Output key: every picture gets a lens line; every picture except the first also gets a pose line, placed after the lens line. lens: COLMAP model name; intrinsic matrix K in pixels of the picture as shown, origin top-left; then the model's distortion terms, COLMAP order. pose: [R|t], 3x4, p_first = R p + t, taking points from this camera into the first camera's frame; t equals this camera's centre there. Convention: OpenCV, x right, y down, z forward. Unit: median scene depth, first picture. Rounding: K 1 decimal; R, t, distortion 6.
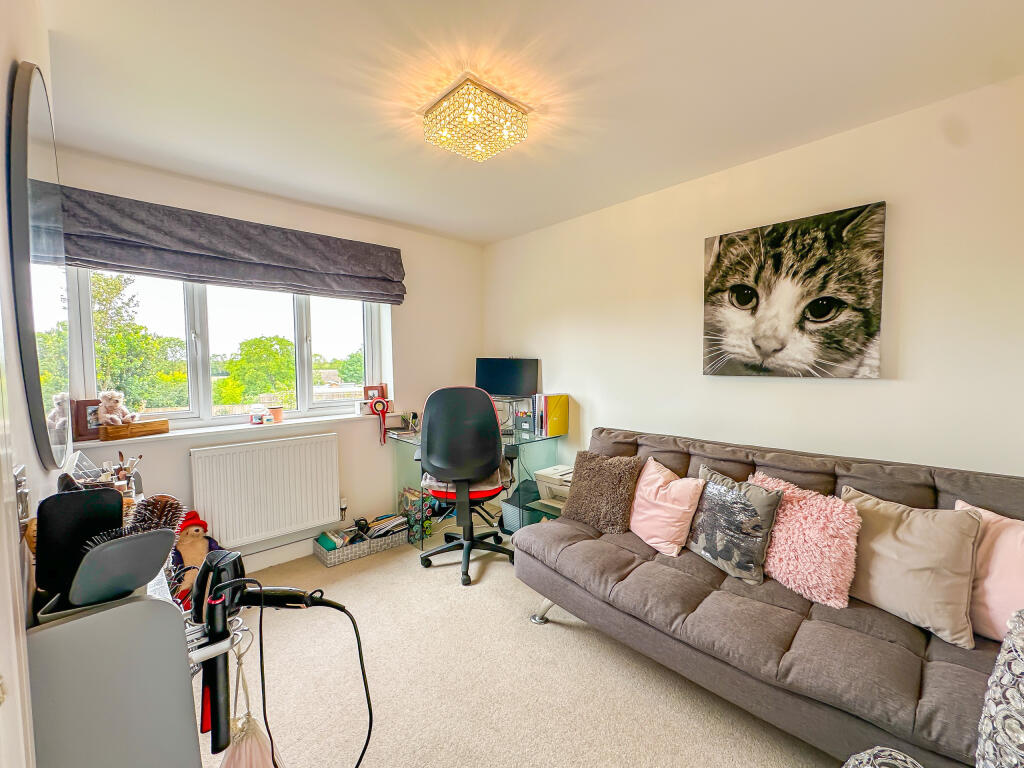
lens RADIAL K [[420.3, 0, 515.7], [0, 420.3, 389.3], [0, 0, 1]] dist [-0.003200, 0.001160]
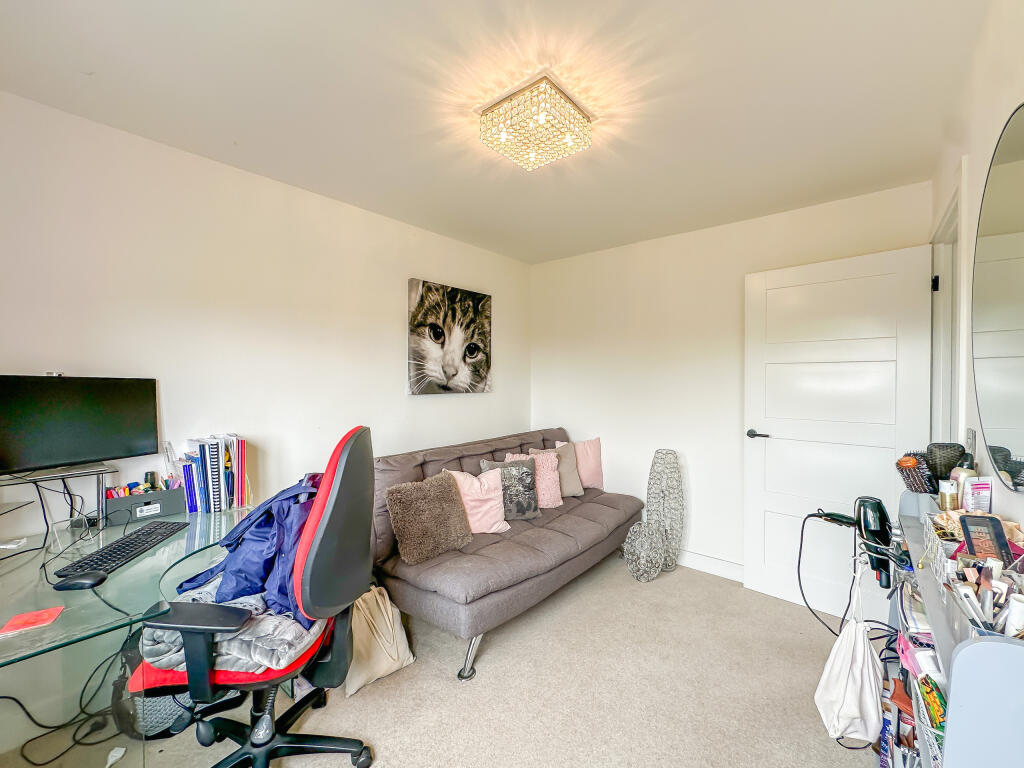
lens RADIAL K [[420.3, 0, 513.0], [0, 420.3, 389.1], [0, 0, 1]] dist [-0.003200, 0.001160]
pose [[-0.107321, -0.012265, 0.994149, -0.829796], [0.071866, 0.997213, 0.020061, -0.059888], [-0.991624, 0.073598, -0.106141, 0.966180]]
